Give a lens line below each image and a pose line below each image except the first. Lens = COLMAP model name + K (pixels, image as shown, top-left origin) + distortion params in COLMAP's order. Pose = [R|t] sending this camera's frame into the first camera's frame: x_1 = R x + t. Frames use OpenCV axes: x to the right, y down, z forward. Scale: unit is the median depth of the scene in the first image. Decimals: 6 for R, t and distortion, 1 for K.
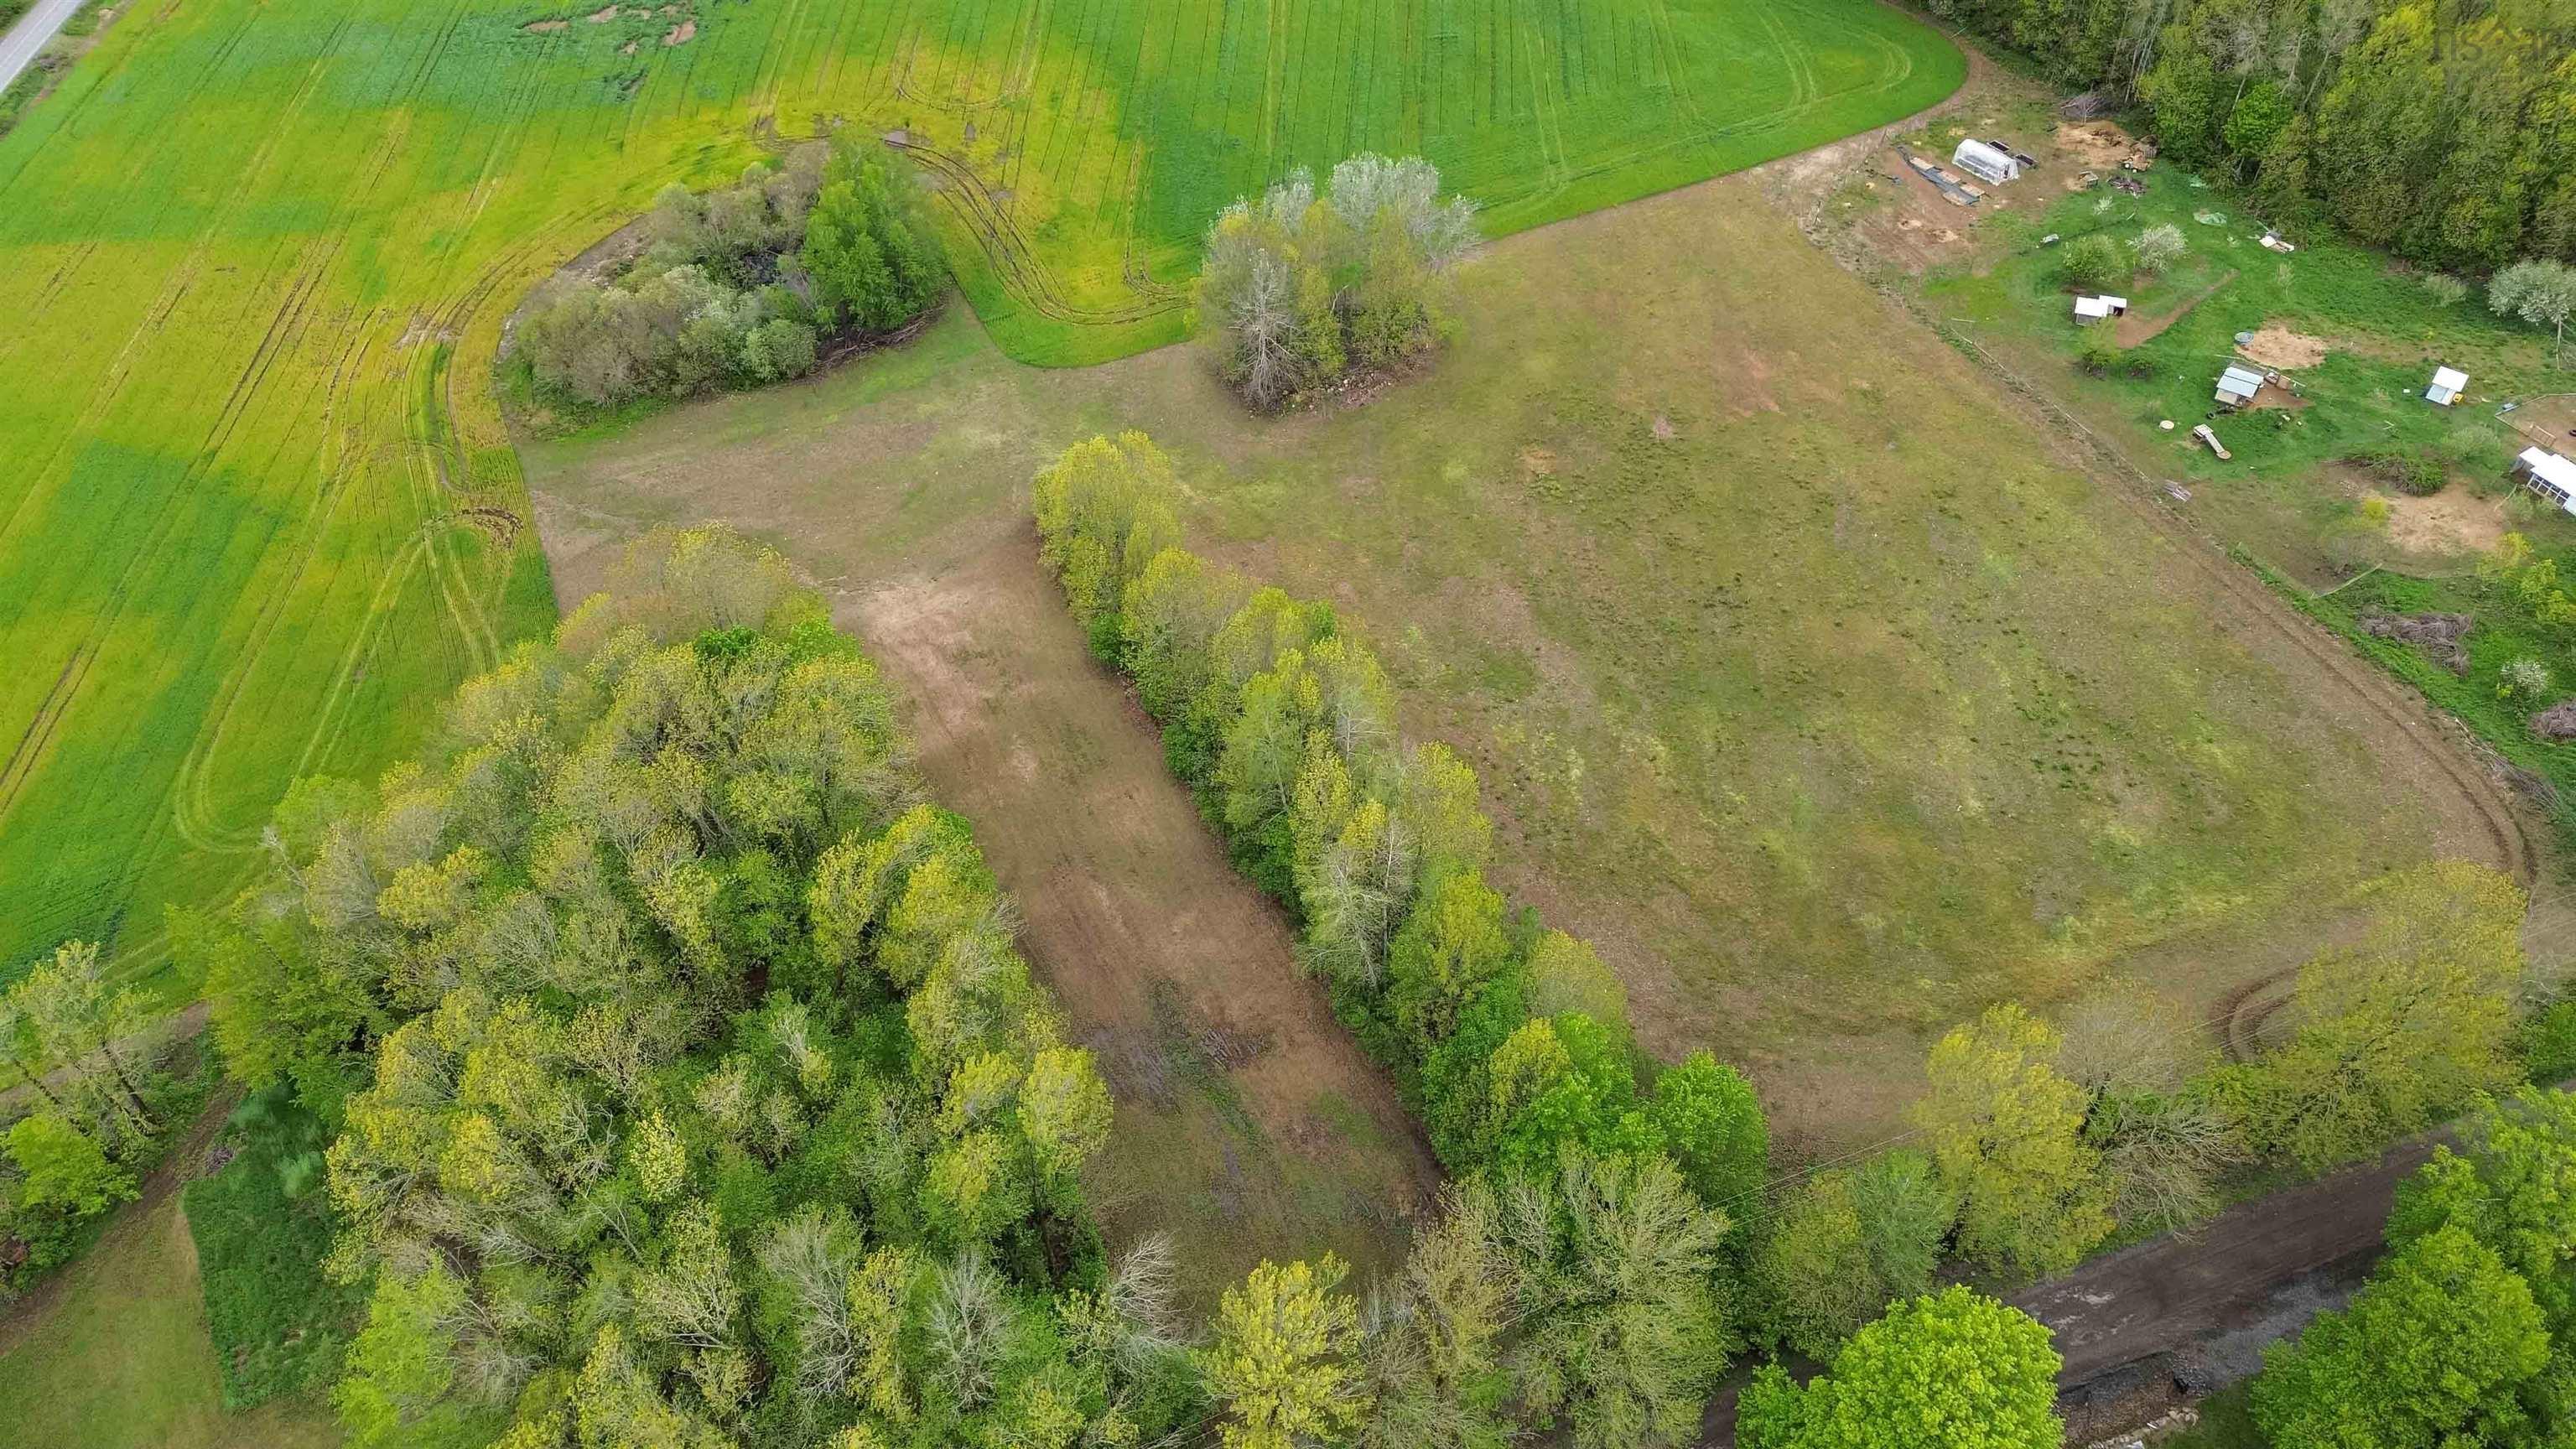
lens RADIAL K [[1808.4, 0, 1281.0], [0, 1808.4, 731.0], [0, 0, 1]] dist [0.029041, -0.013859]
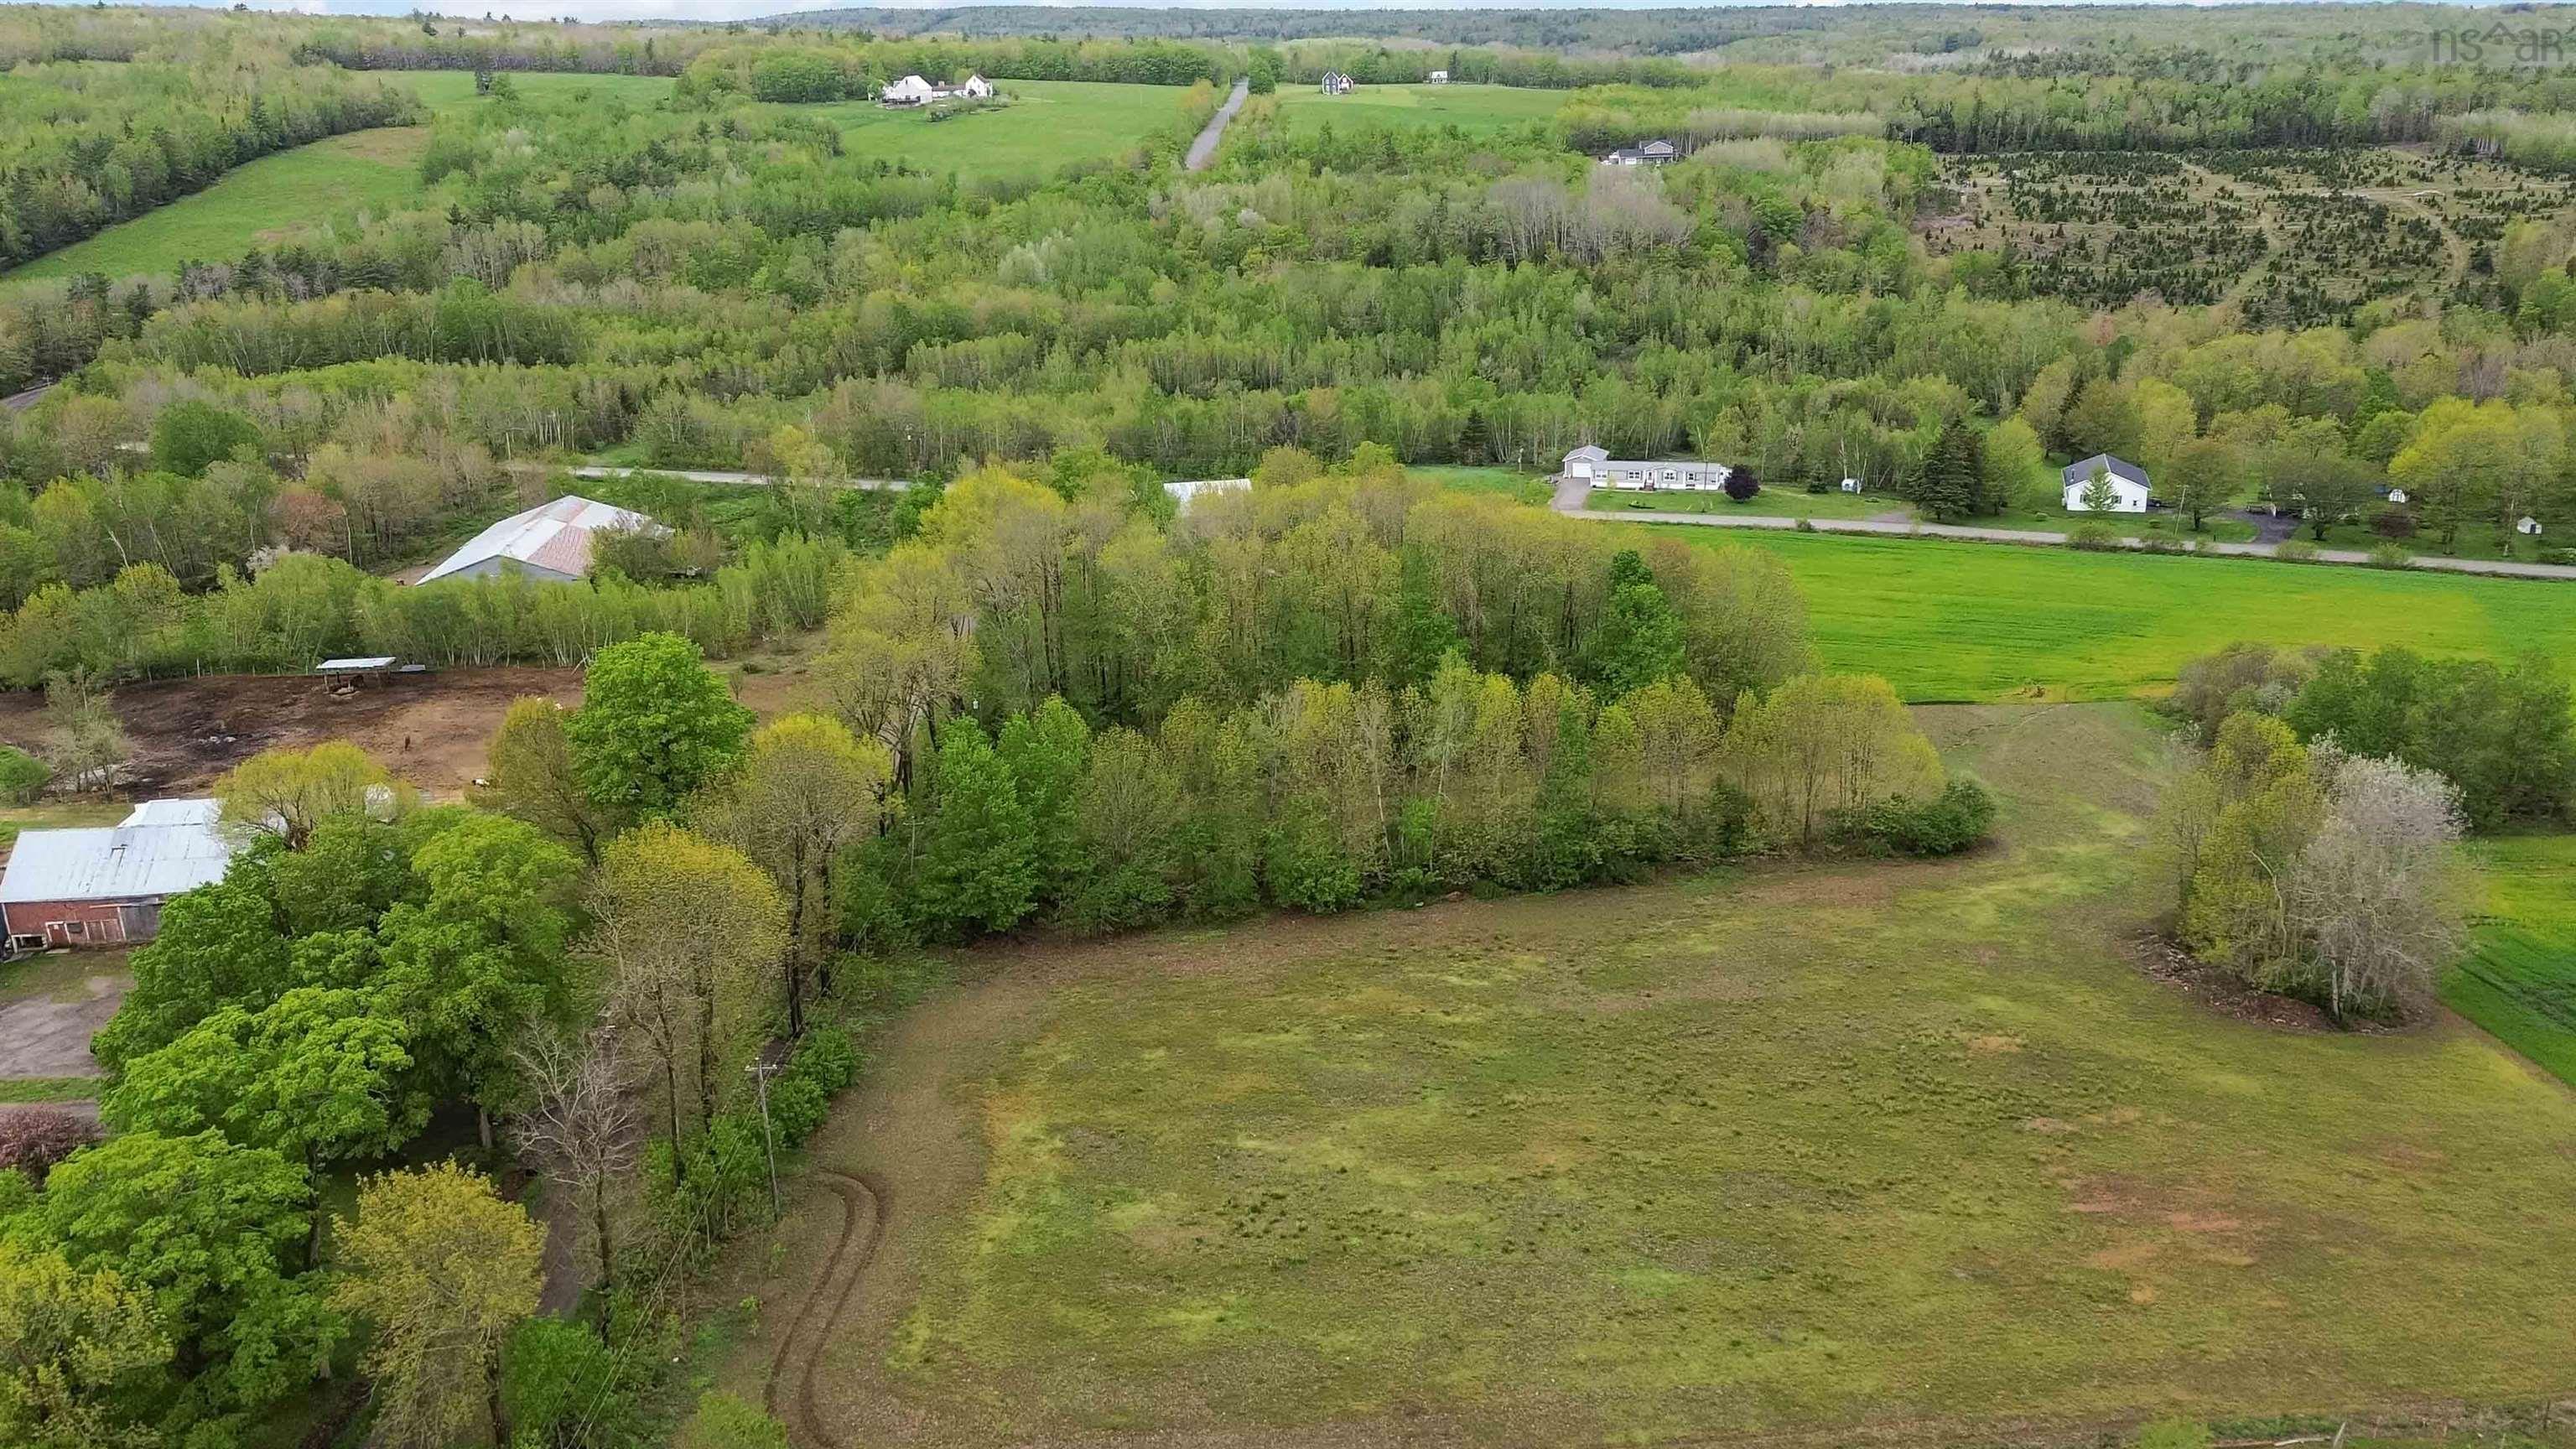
lens RADIAL K [[2136.9, 0, 1292.9], [0, 2136.9, 723.8], [0, 0, 1]] dist [0.036033, -0.004303]
pose [[-0.317195, 0.337236, -0.886374, 0.948306], [-0.688633, 0.560714, 0.459765, -0.421937], [0.652052, 0.756222, 0.054376, 0.672883]]
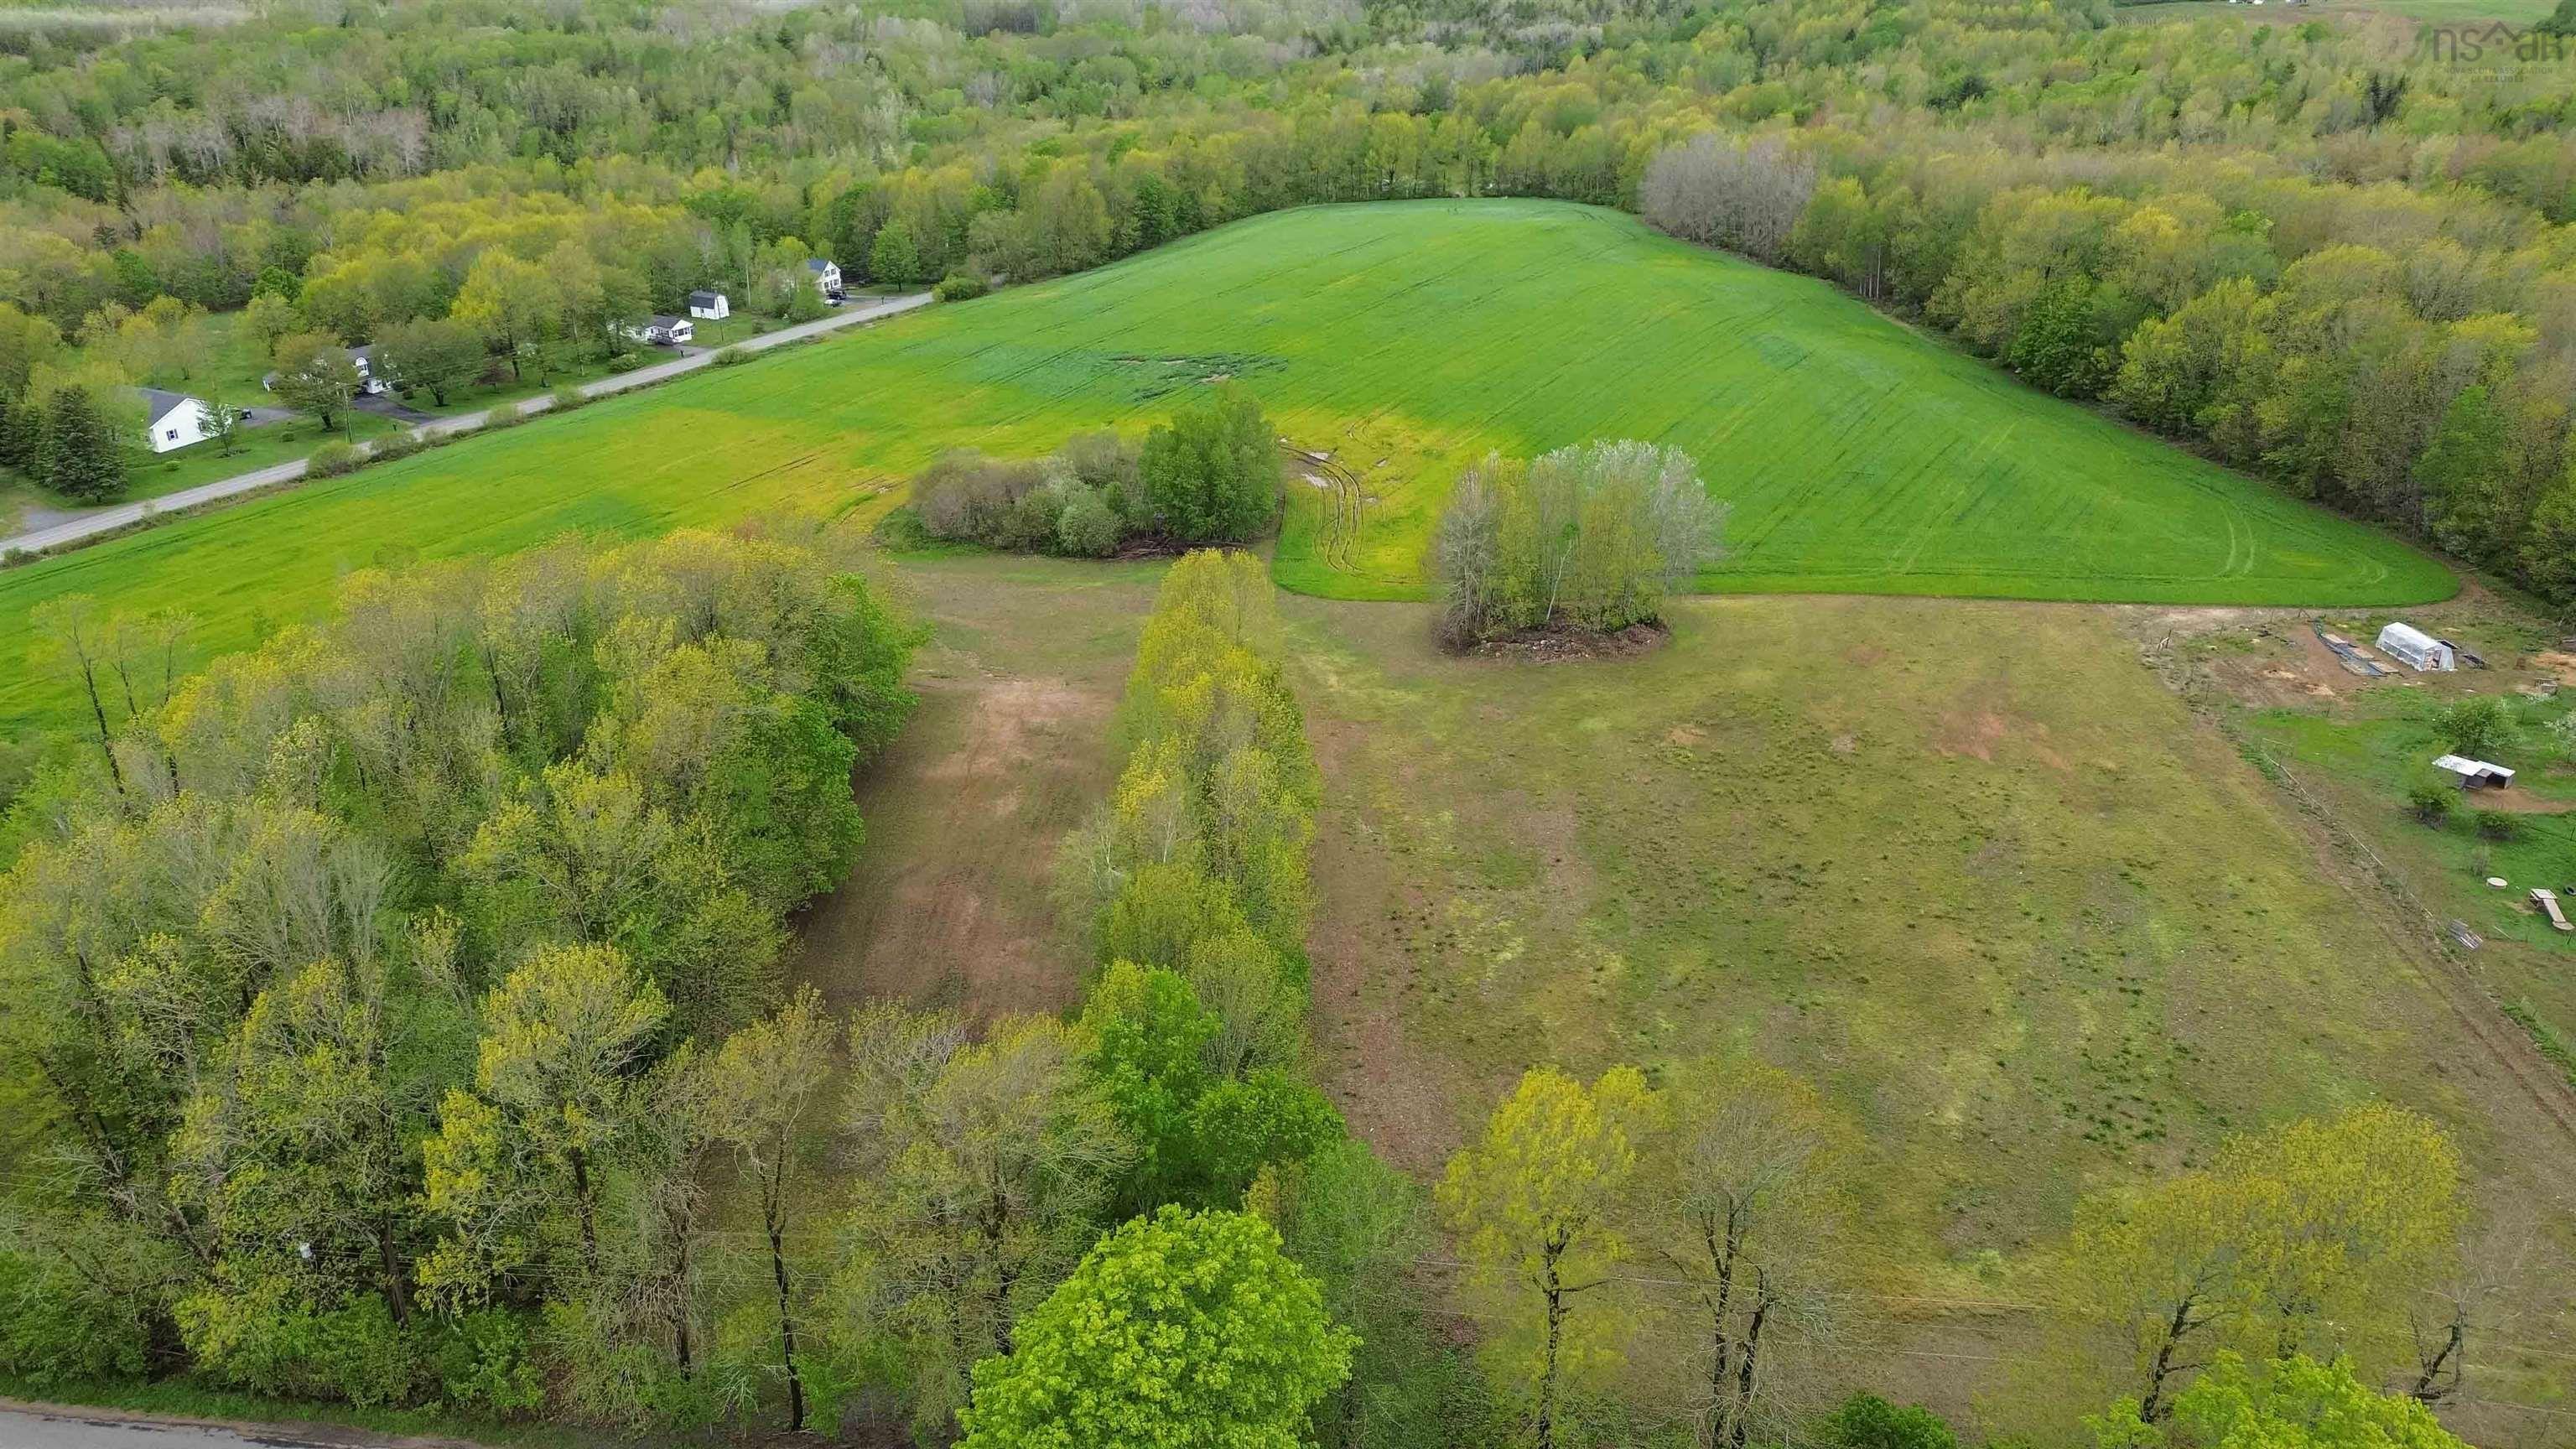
lens RADIAL K [[1808.4, 0, 1282.3], [0, 1808.4, 722.0], [0, 0, 1]] dist [0.029041, -0.013859]
pose [[0.874828, 0.240528, -0.420503, 0.341549], [-0.381507, 0.877019, -0.292044, 0.182418], [0.298545, 0.415913, 0.859004, 0.169274]]
